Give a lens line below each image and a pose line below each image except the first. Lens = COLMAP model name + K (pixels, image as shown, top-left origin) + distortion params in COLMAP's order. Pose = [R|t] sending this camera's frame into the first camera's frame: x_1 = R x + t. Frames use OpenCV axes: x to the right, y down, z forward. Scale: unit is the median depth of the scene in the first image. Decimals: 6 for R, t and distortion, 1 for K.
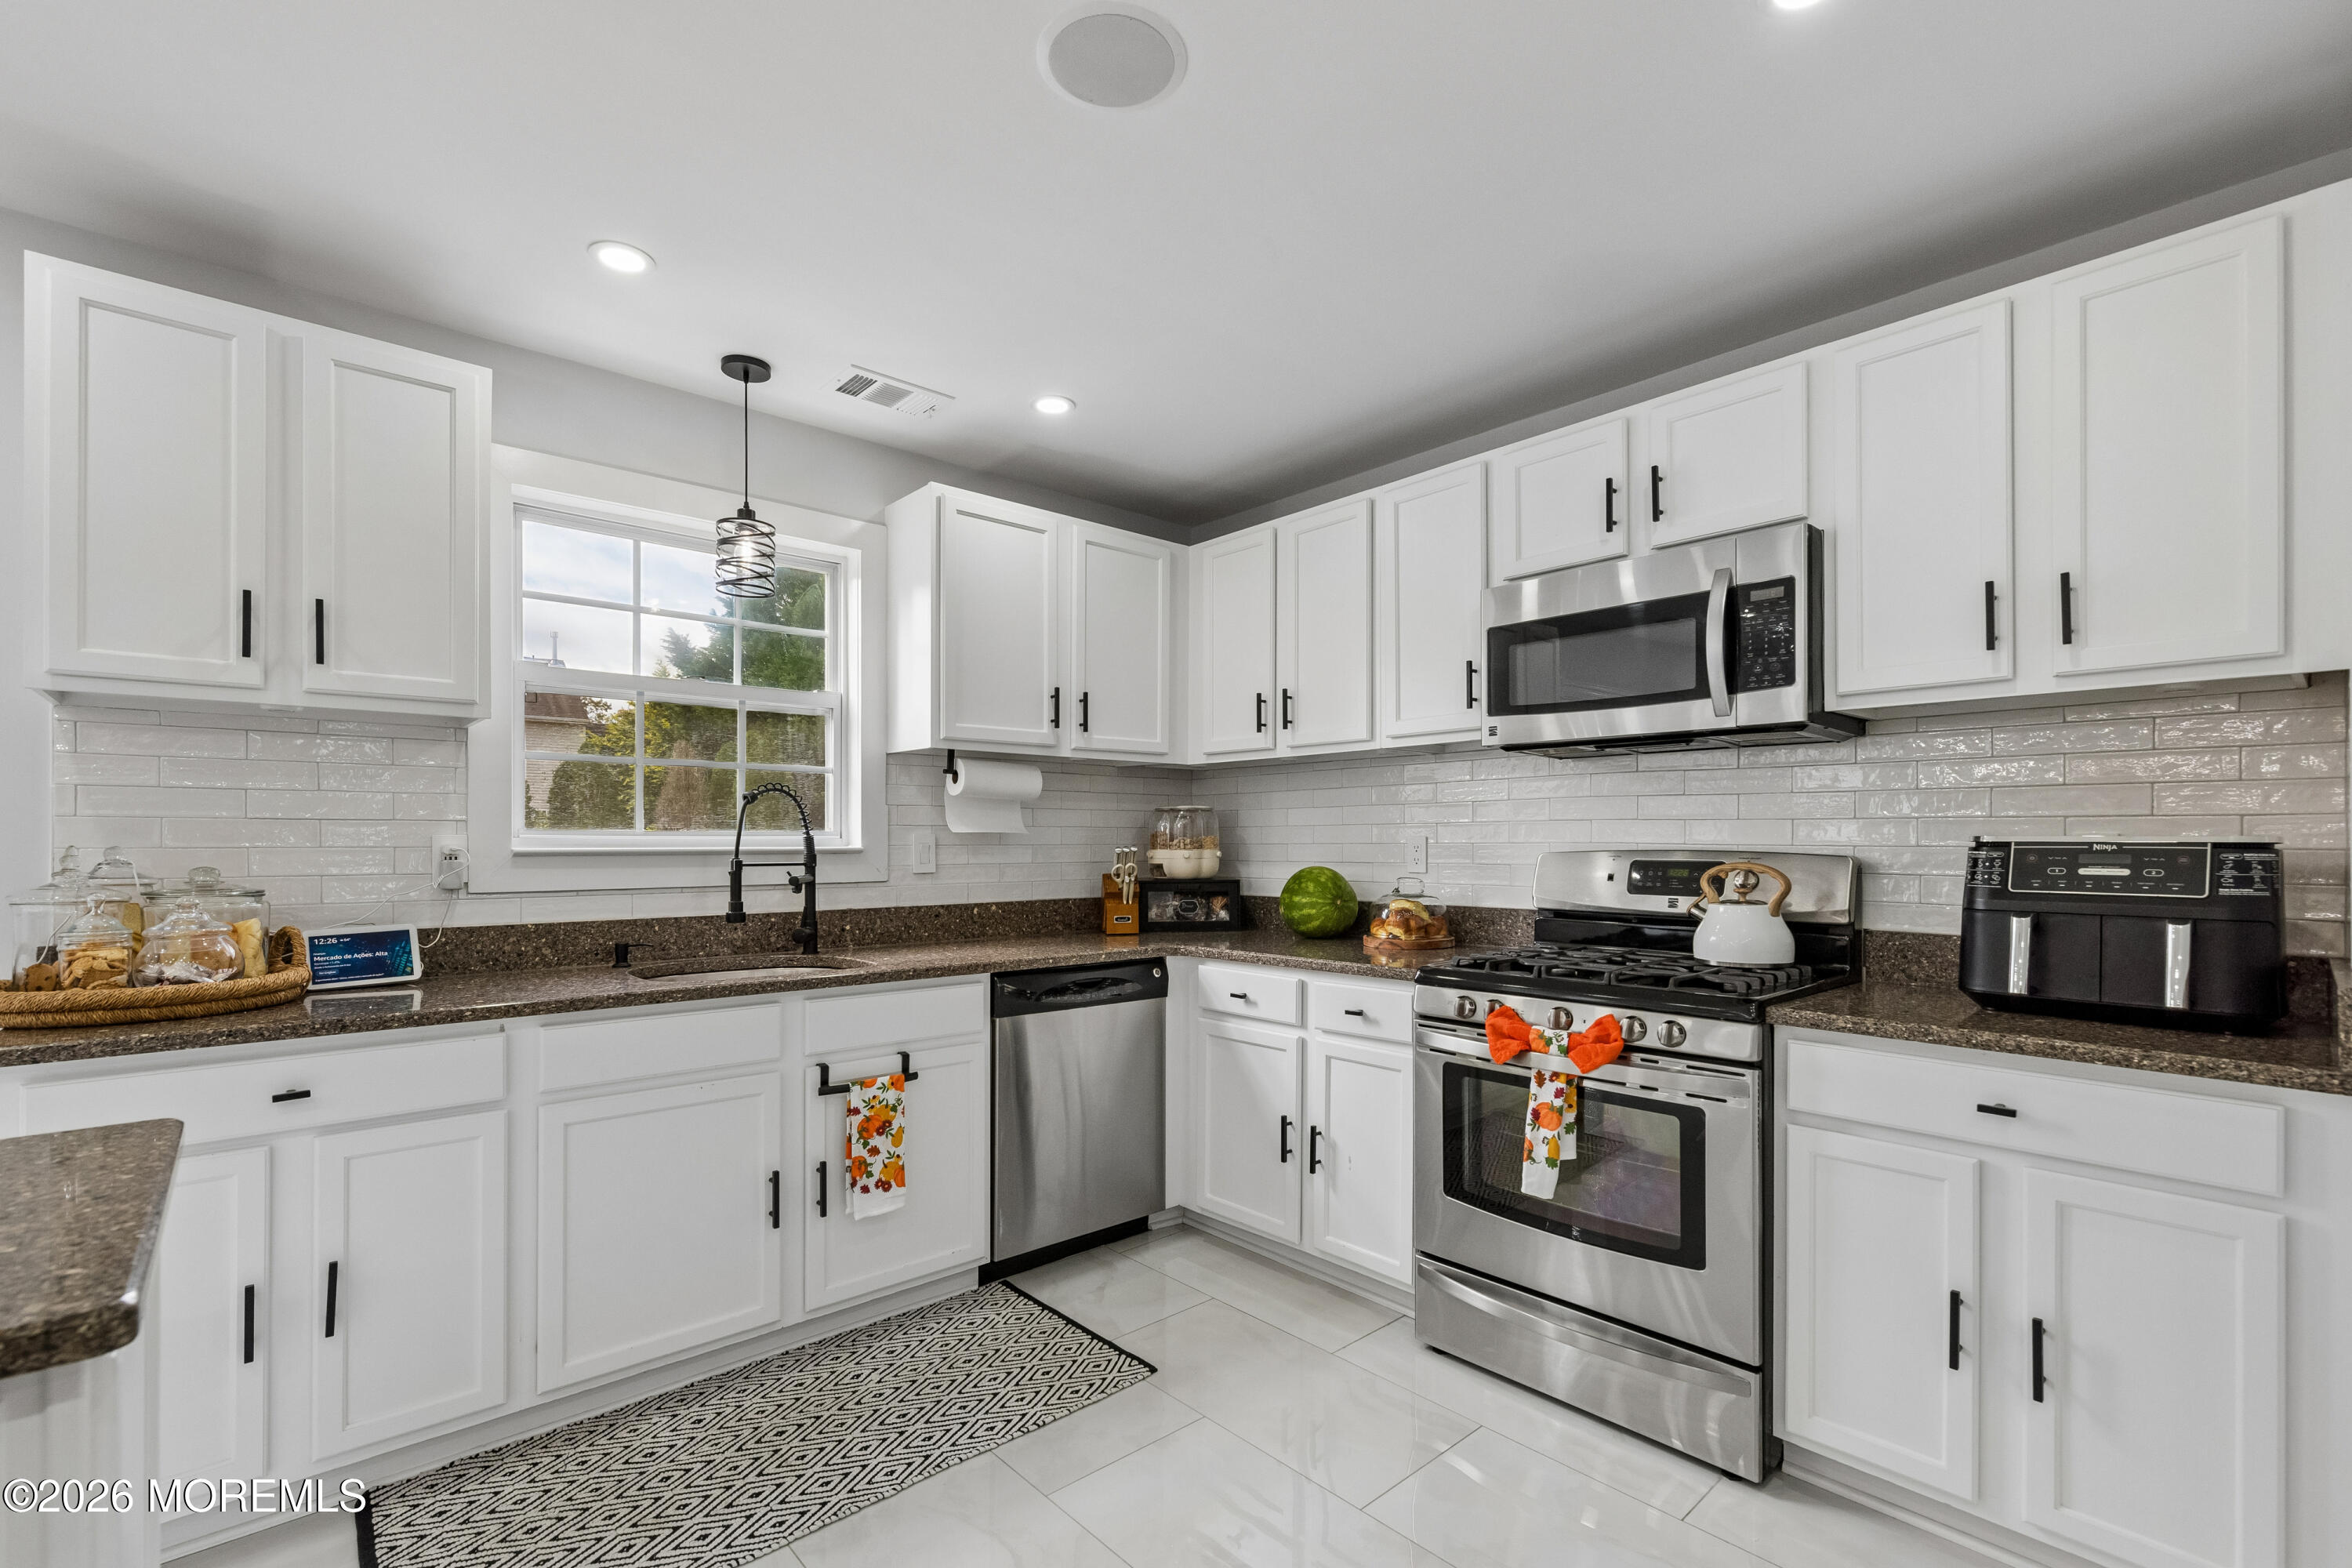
lens RADIAL K [[1033.0, 0, 1183.0], [0, 1033.0, 837.9], [0, 0, 1]] dist [0.001363, -0.000362]
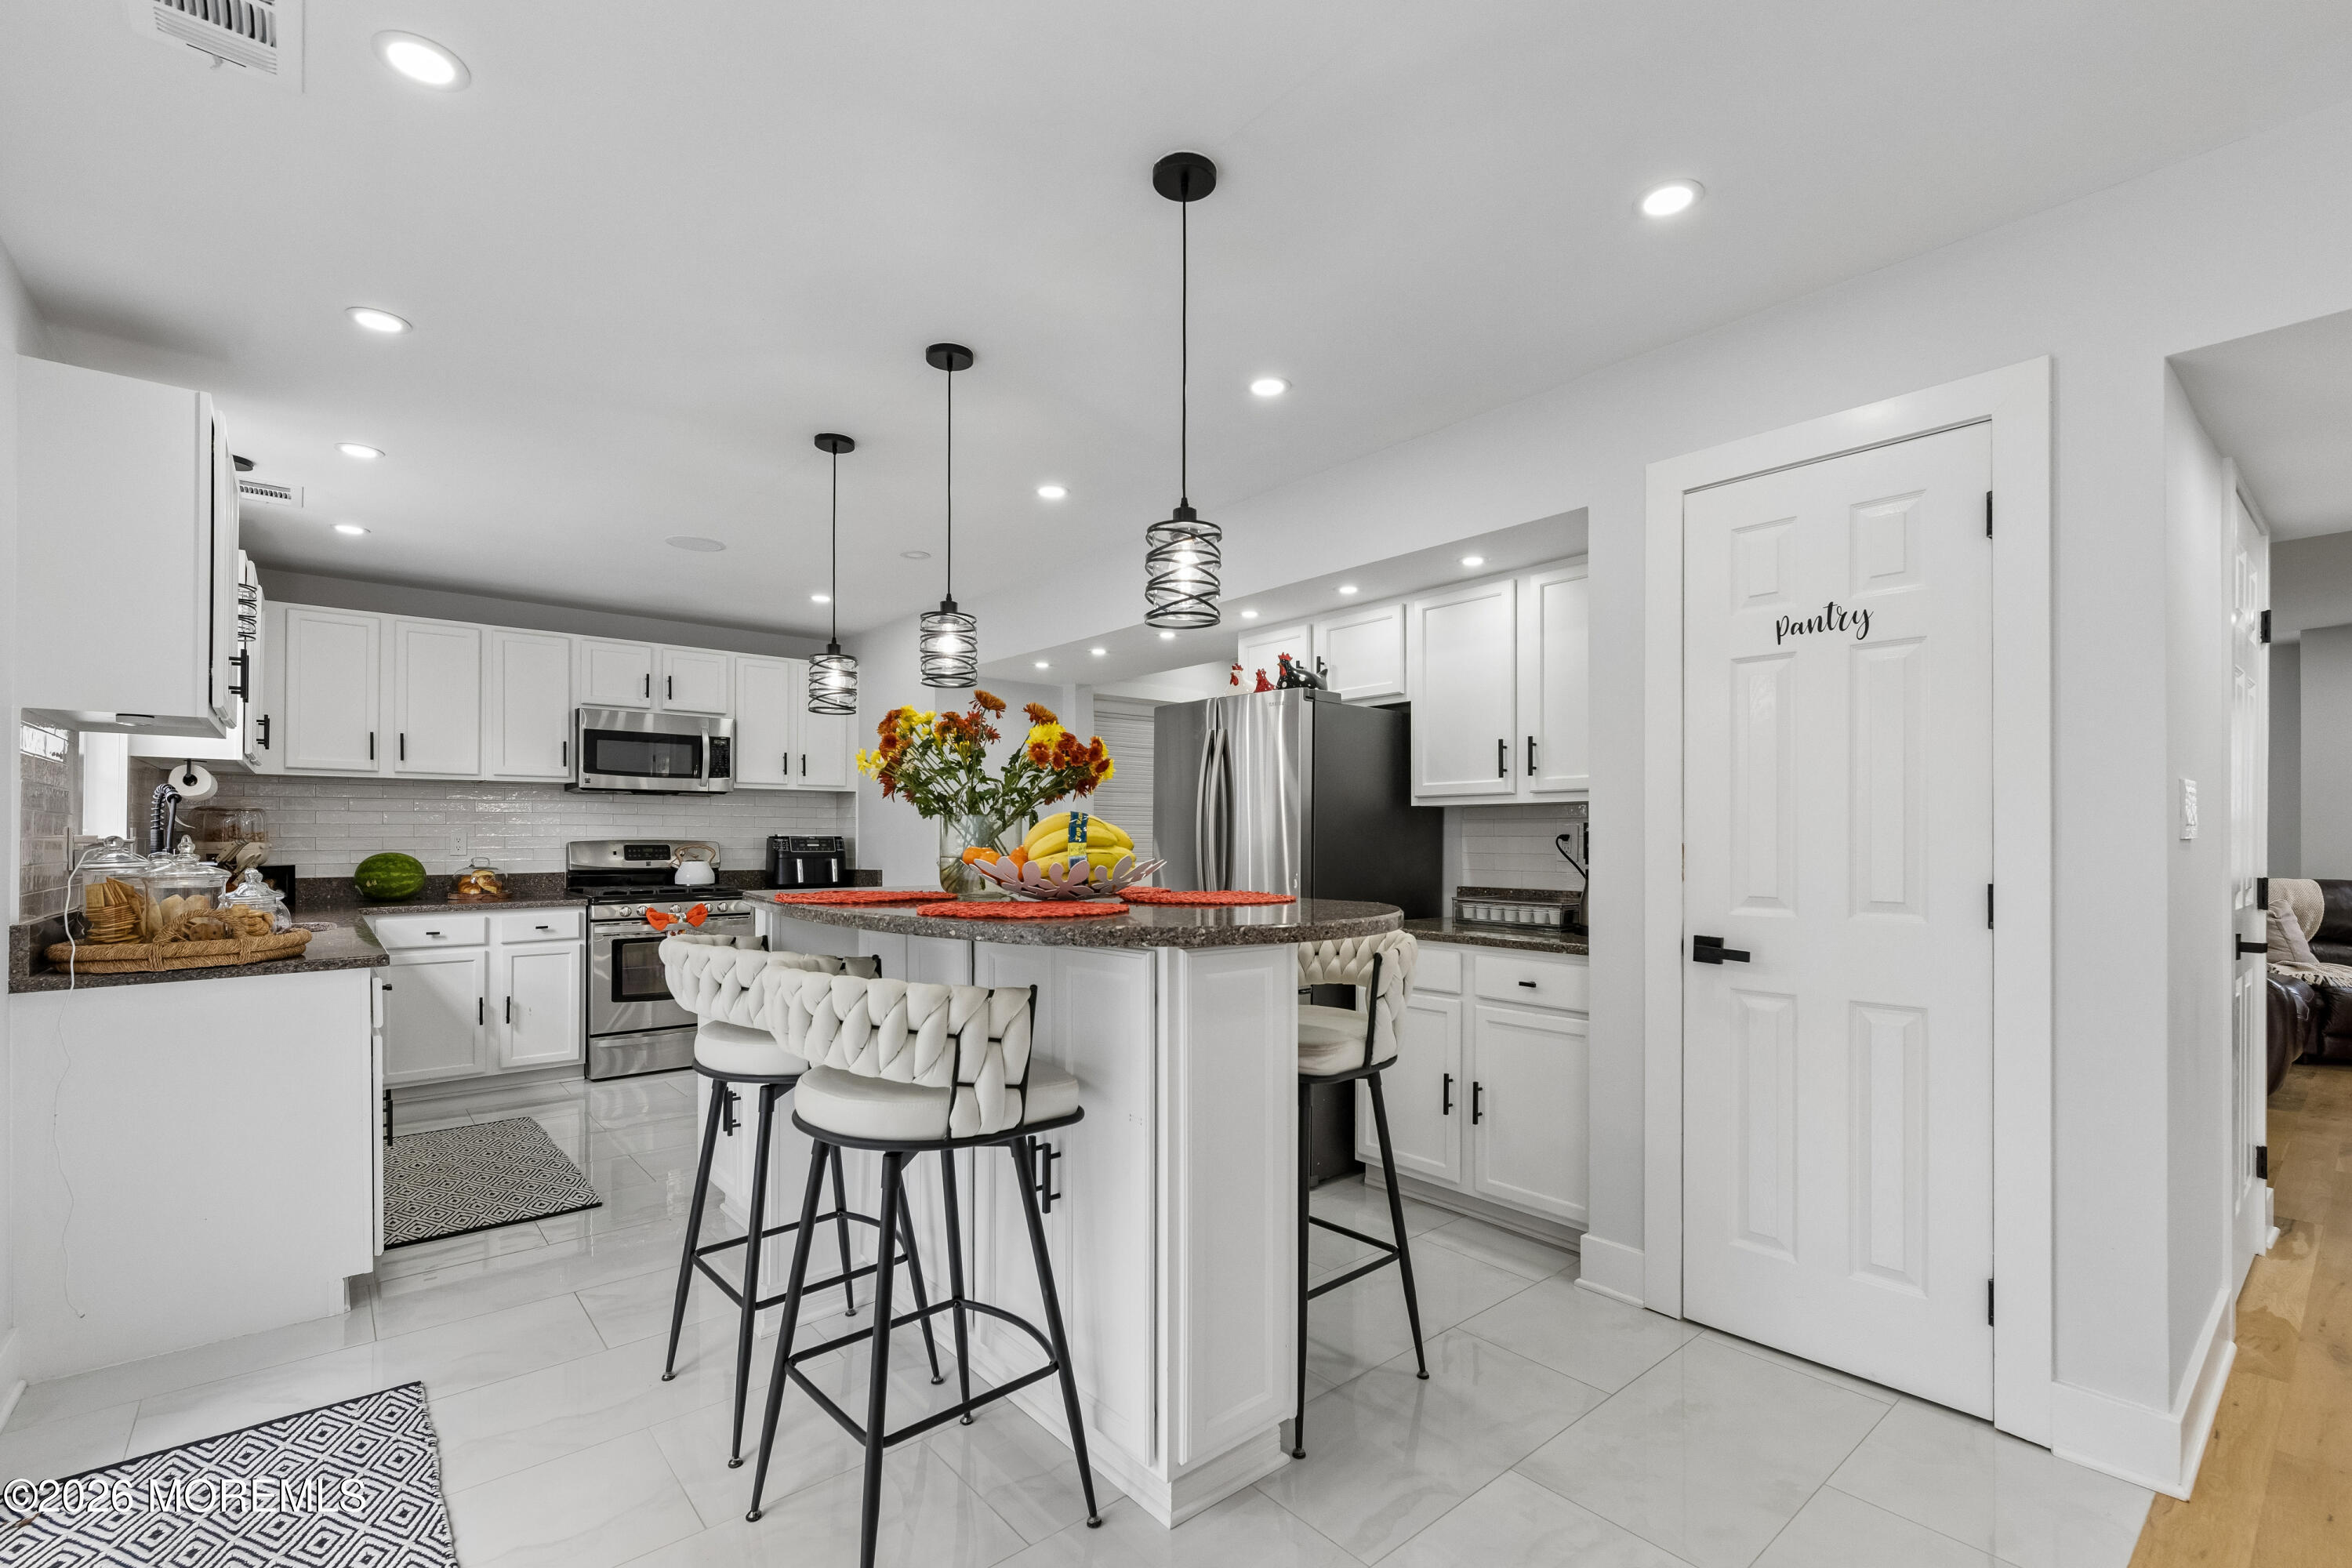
lens RADIAL K [[1033.0, 0, 1171.6], [0, 1033.0, 828.7], [0, 0, 1]] dist [0.001363, -0.000362]
pose [[0.037457, 0.010106, 0.999247, -1.776940], [-0.004297, 0.999941, -0.009952, 0.005493], [-0.999289, -0.003921, 0.037498, -0.219364]]
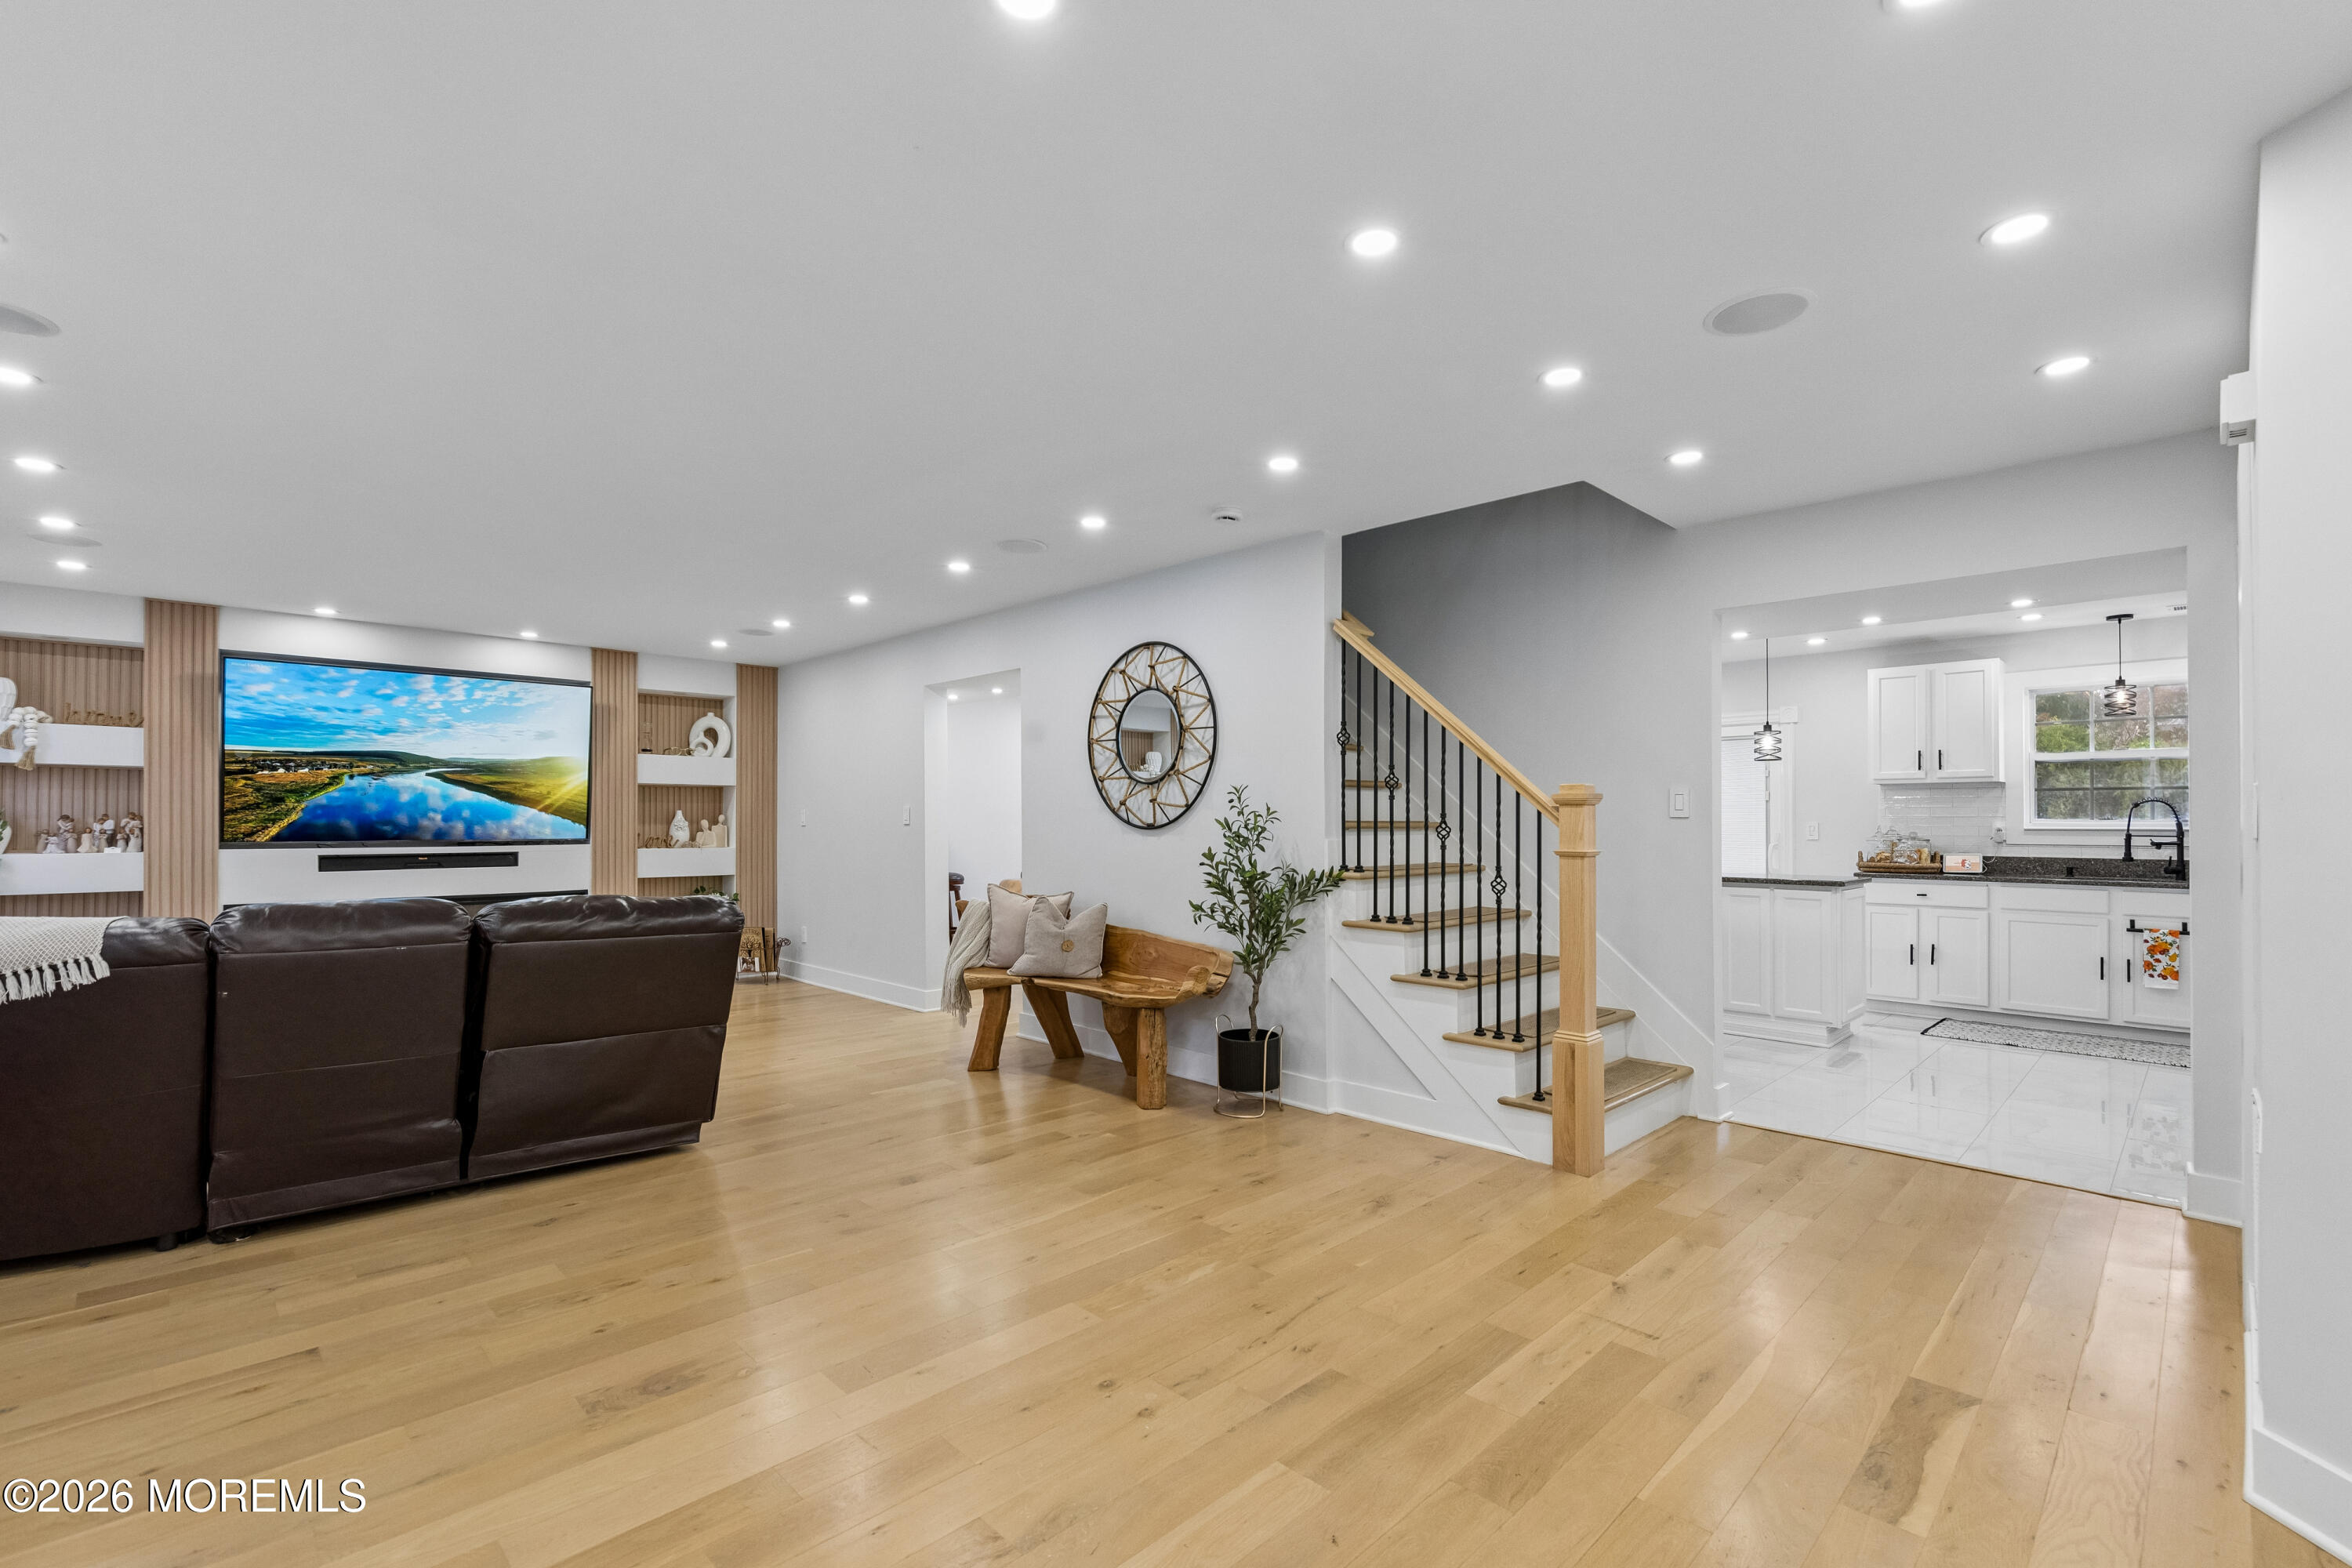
lens RADIAL K [[1033.0, 0, 1149.1], [0, 1033.0, 806.8], [0, 0, 1]] dist [0.001363, -0.000362]
pose [[0.023315, -0.010267, -0.999675, 1.949331], [0.000587, 0.999947, -0.010256, -0.016612], [0.999728, -0.000347, 0.023320, -1.294305]]
